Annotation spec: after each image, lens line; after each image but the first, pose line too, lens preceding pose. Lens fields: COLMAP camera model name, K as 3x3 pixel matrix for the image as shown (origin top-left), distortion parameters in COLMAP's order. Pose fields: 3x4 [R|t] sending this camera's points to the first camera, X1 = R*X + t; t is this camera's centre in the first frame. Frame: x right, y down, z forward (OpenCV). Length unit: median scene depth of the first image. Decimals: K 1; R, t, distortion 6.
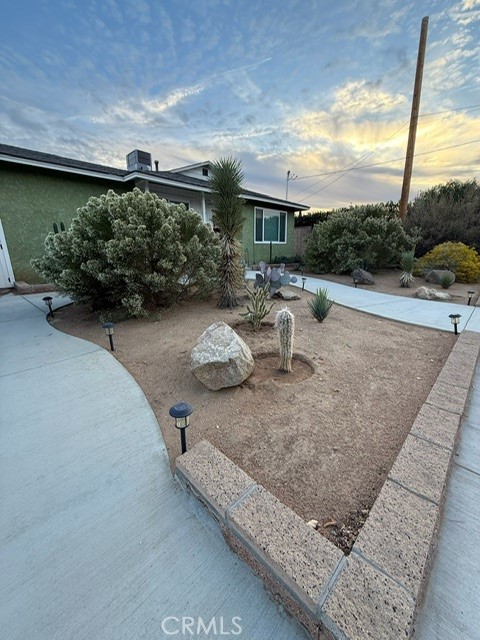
lens RADIAL K [[253.2, 0, 240.0], [0, 253.2, 320.0], [0, 0, 1]] dist [-0.000208, -0.000433]
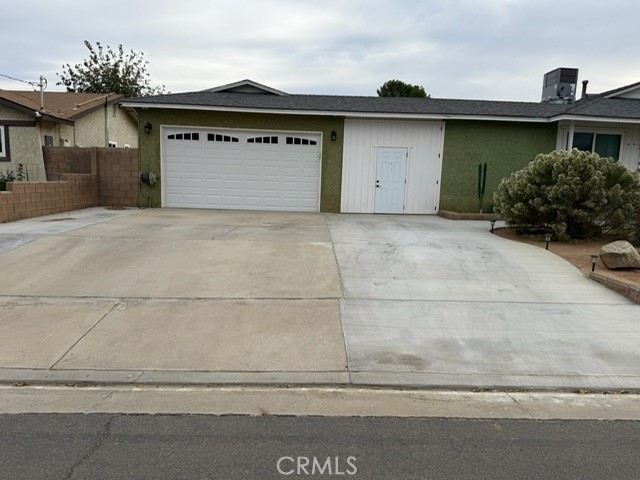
lens RADIAL K [[449.7, 0, 320.0], [0, 449.7, 240.0], [0, 0, 1]] dist [0.084109, -0.119991]
pose [[0.723797, 0.126201, -0.678374, 0.321857], [-0.219256, 0.974243, -0.052695, 0.381843], [0.654251, 0.186878, 0.732825, -1.575226]]
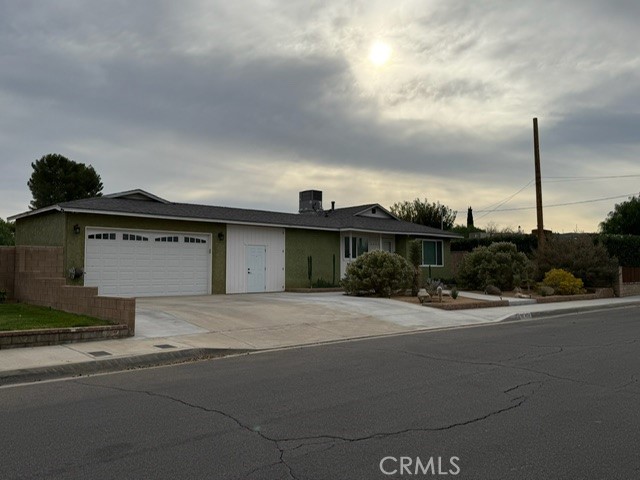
lens RADIAL K [[560.9, 0, 320.0], [0, 560.9, 240.0], [0, 0, 1]] dist [0.111377, -0.002691]
pose [[0.998349, 0.006915, -0.057014, -0.715898], [-0.024806, 0.947272, -0.319469, 1.278818], [0.051799, 0.320356, 0.945880, -4.613285]]
